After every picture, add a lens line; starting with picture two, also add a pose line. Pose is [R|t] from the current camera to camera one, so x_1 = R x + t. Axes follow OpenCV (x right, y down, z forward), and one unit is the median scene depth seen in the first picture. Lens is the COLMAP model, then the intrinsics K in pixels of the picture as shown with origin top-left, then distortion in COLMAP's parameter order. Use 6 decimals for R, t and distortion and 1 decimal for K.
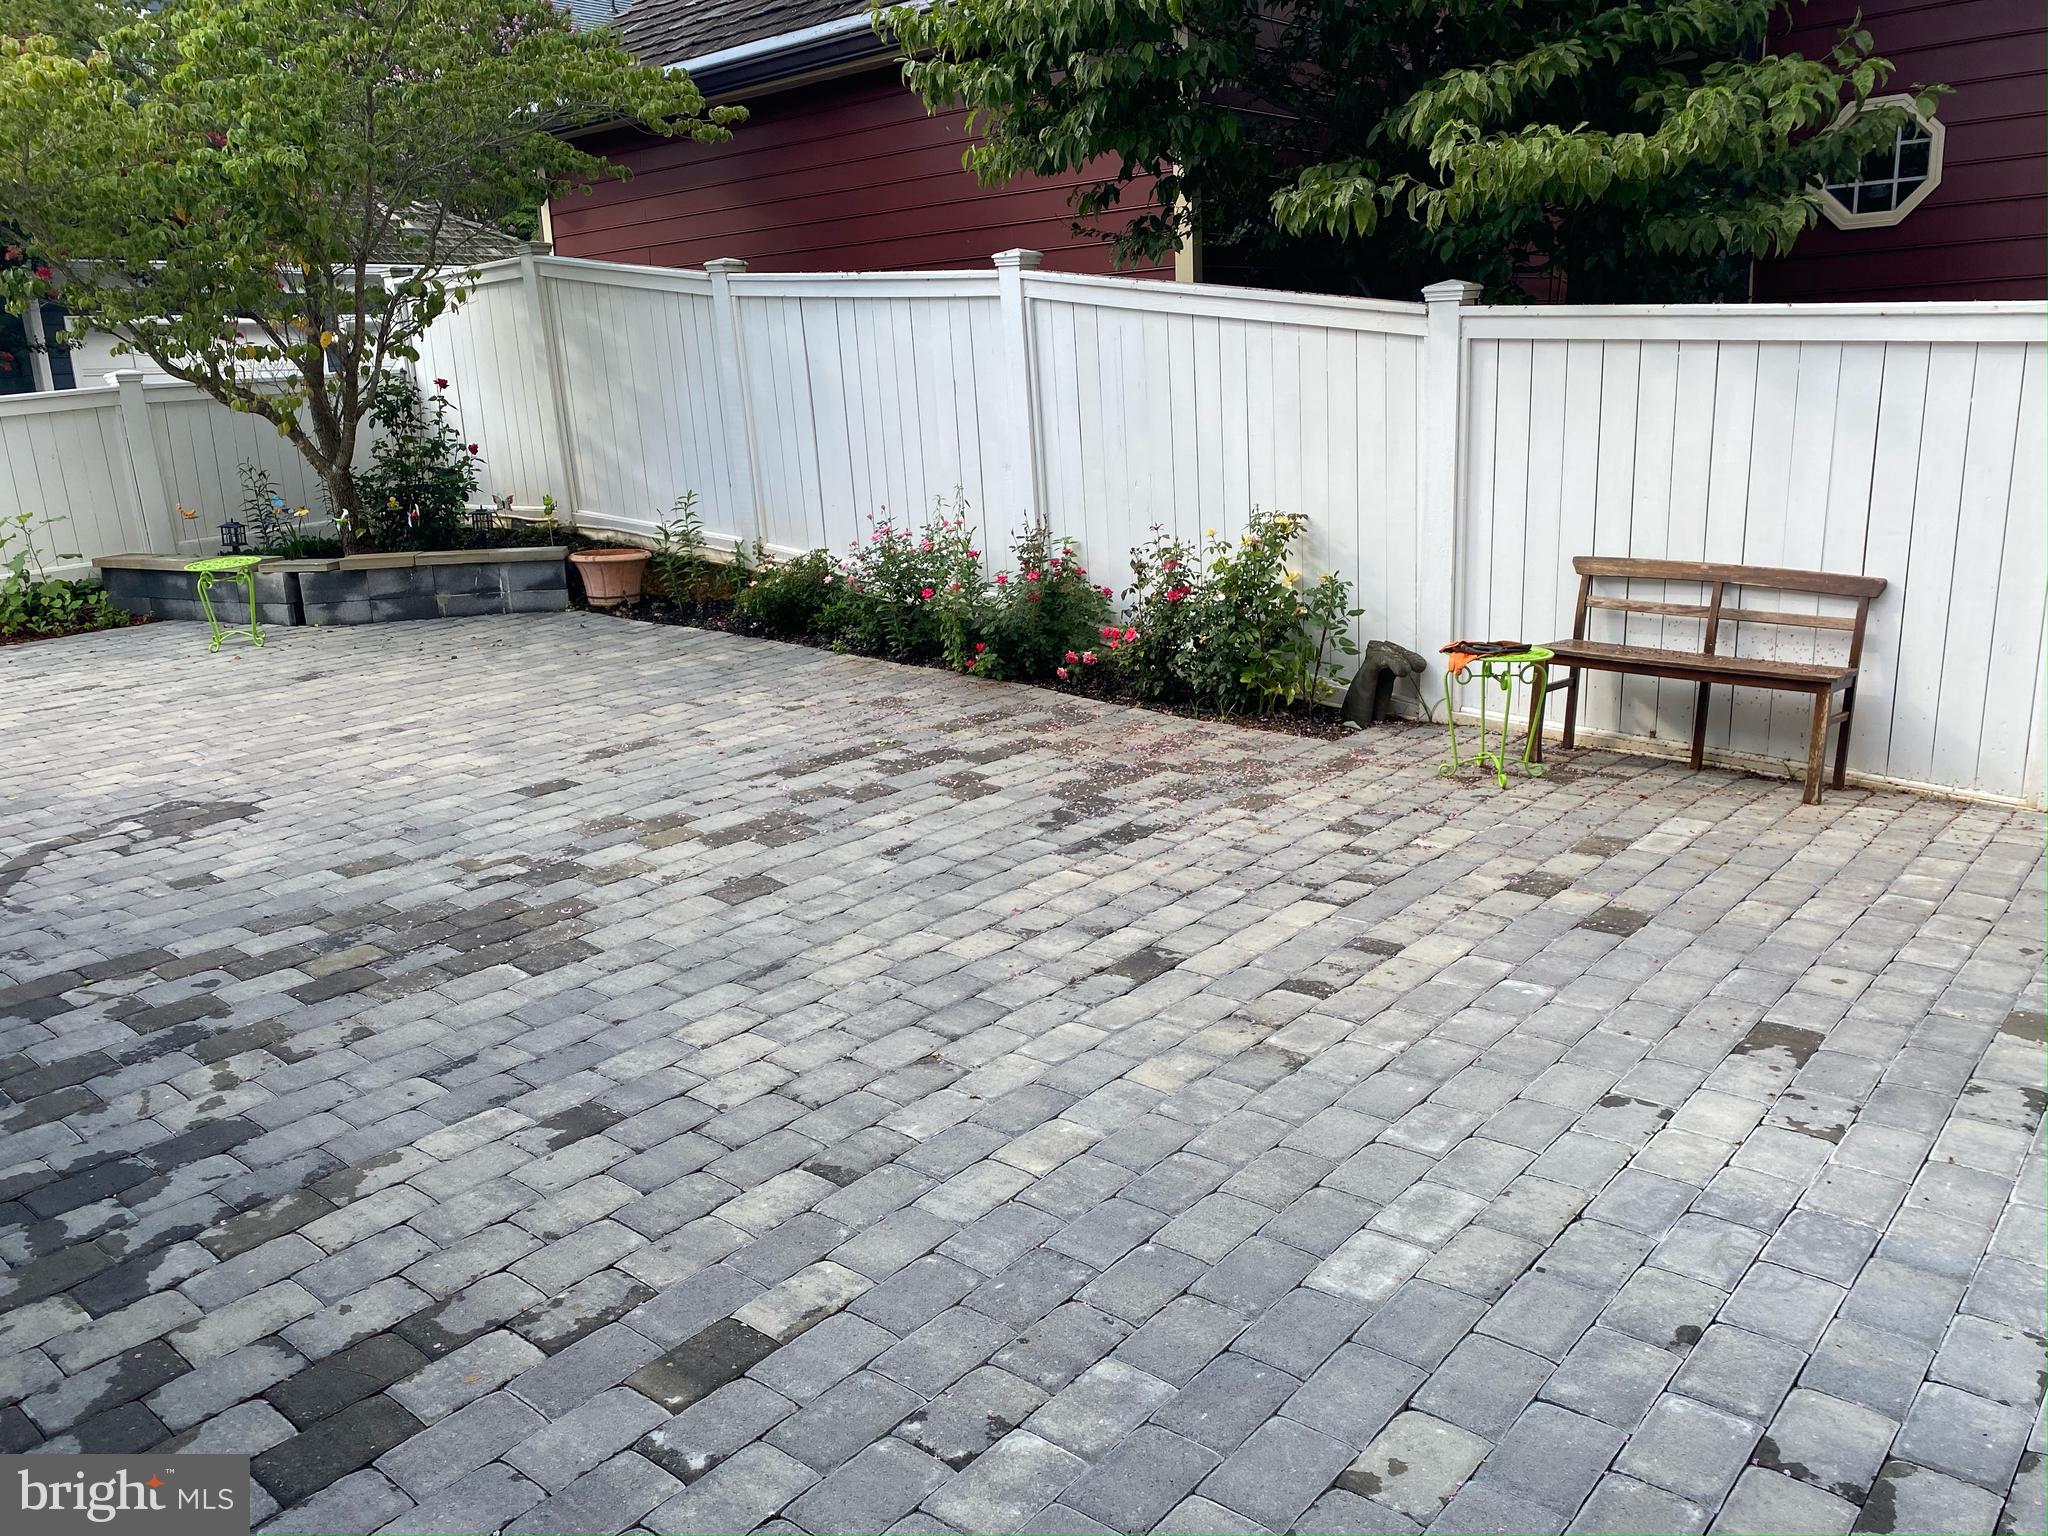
lens RADIAL K [[1560.0, 0, 1036.9], [0, 1560.0, 761.8], [0, 0, 1]] dist [0.020566, -0.022352]
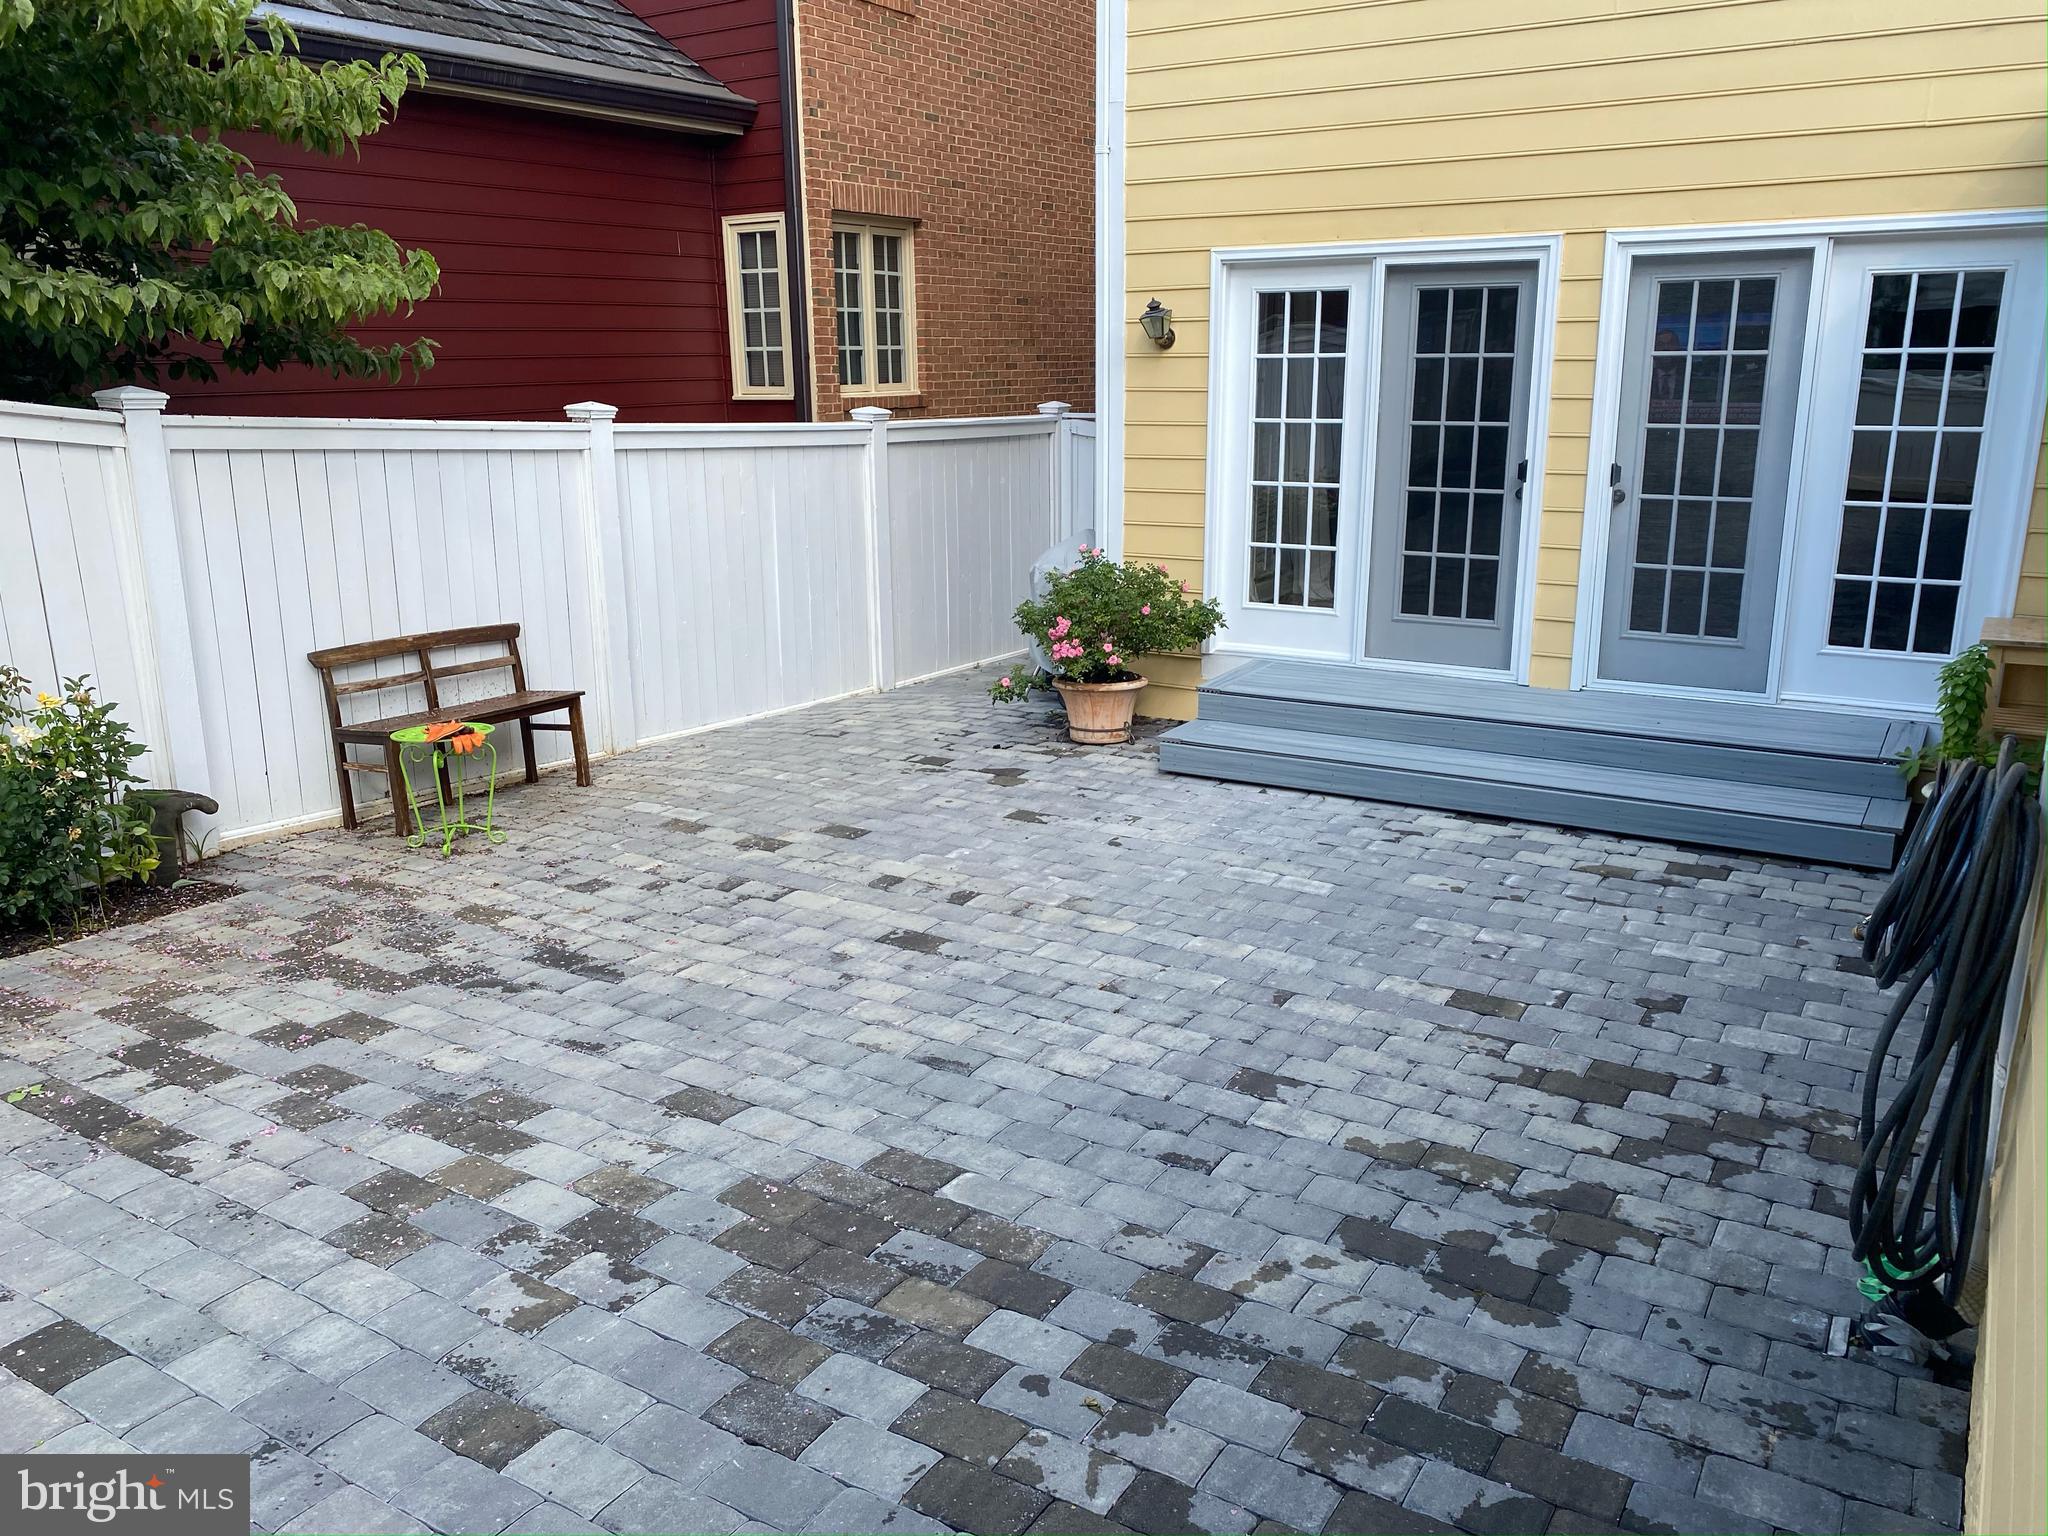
lens RADIAL K [[1560.0, 0, 1030.2], [0, 1560.0, 771.4], [0, 0, 1]] dist [0.020566, -0.022352]
pose [[-0.150658, -0.211468, 0.965704, -1.016780], [0.256492, 0.935040, 0.244768, -0.254379], [-0.954732, 0.284571, -0.086632, 0.872866]]
